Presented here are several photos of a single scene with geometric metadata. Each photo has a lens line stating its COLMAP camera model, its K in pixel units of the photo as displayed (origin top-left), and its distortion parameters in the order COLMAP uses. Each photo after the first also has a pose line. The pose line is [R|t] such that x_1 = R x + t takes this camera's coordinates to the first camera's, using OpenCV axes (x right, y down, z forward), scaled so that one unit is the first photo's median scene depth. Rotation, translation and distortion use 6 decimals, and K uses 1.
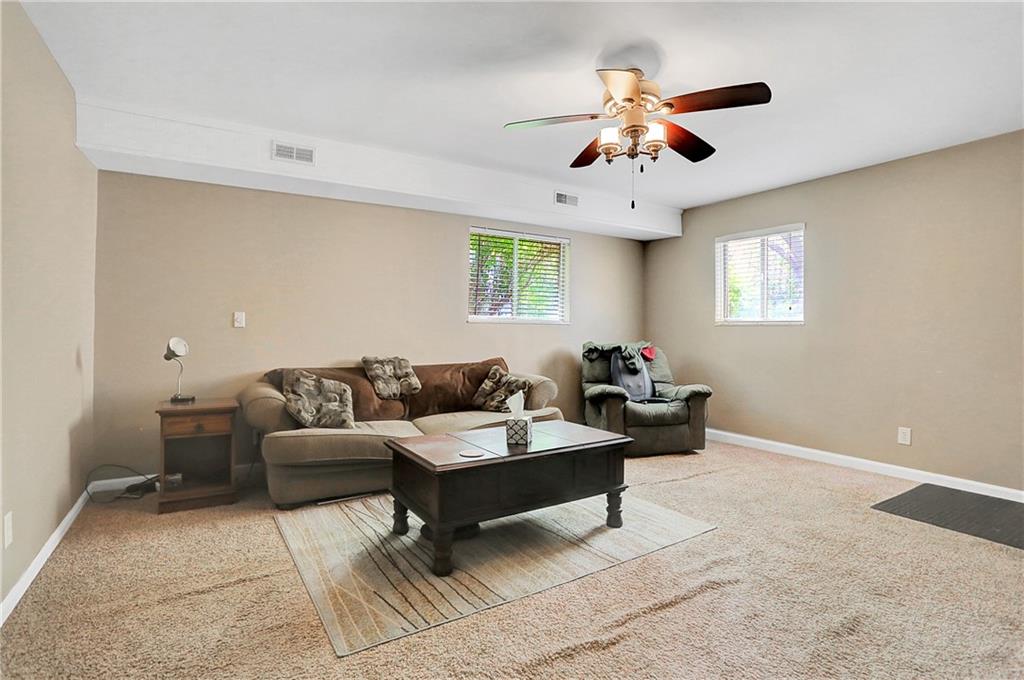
lens RADIAL K [[508.3, 0, 514.2], [0, 508.3, 328.8], [0, 0, 1]] dist [-0.078052, 0.038678]
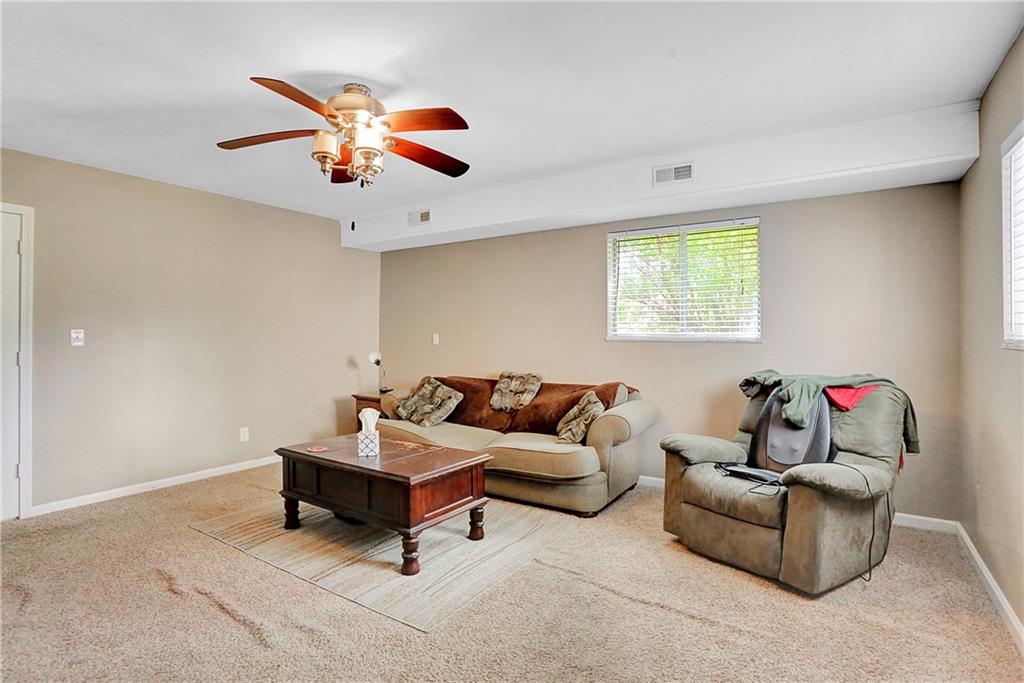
lens RADIAL K [[504.8, 0, 509.6], [0, 504.8, 337.1], [0, 0, 1]] dist [-0.087568, 0.038477]
pose [[0.413506, 0.000465, -0.910501, 0.965501], [0.000909, 0.999999, 0.000924, -0.030686], [0.910501, -0.001210, 0.413505, 0.703294]]
